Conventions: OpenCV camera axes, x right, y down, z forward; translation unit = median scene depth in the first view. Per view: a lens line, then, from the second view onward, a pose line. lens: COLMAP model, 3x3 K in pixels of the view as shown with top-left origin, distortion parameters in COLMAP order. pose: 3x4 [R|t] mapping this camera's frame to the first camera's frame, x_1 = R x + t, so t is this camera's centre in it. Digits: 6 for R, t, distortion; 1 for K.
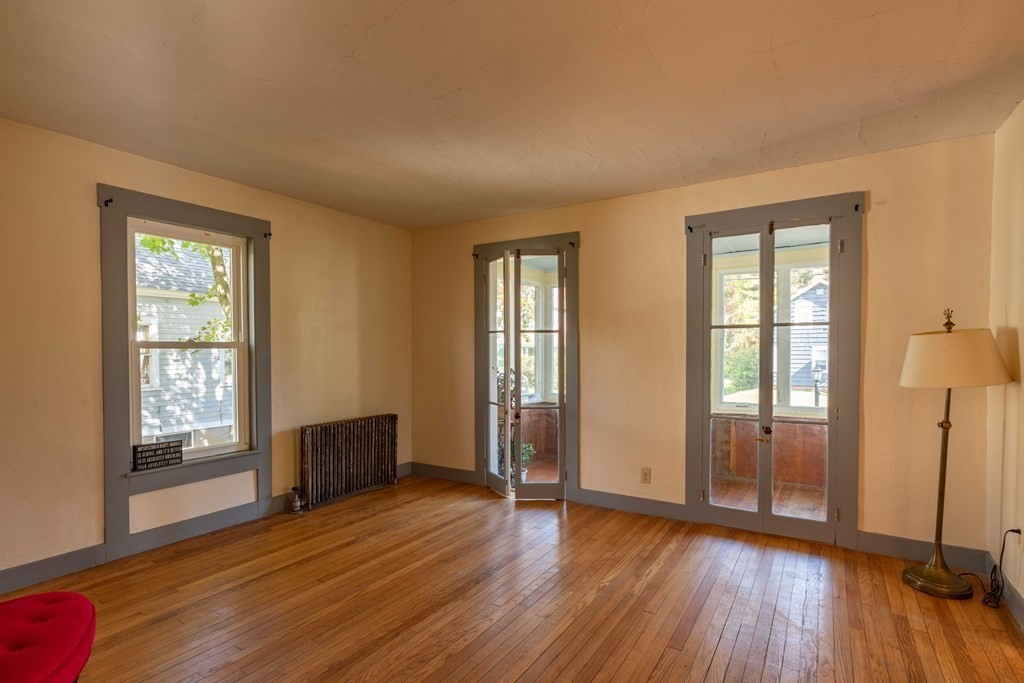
lens RADIAL K [[508.9, 0, 511.7], [0, 508.9, 359.7], [0, 0, 1]] dist [-0.001271, -0.000246]
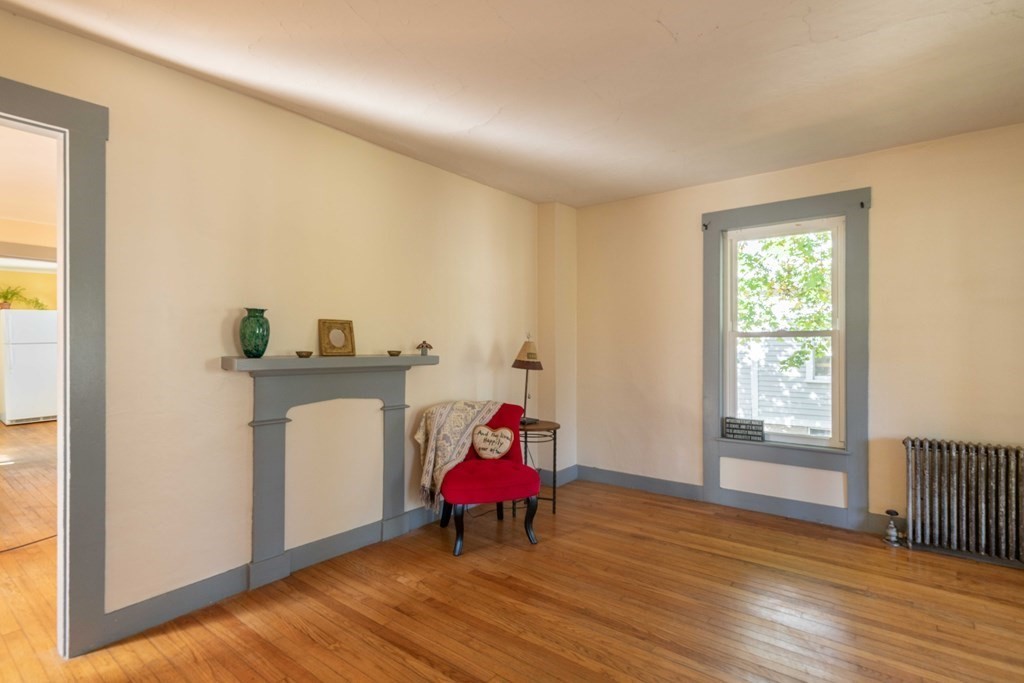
lens RADIAL K [[504.2, 0, 505.3], [0, 504.2, 343.6], [0, 0, 1]] dist [-0.004179, -0.000916]
pose [[-0.112346, 0.002203, -0.993667, 0.472502], [-0.016697, 0.999852, 0.004105, -0.003471], [0.993529, 0.017052, -0.112293, 0.546004]]
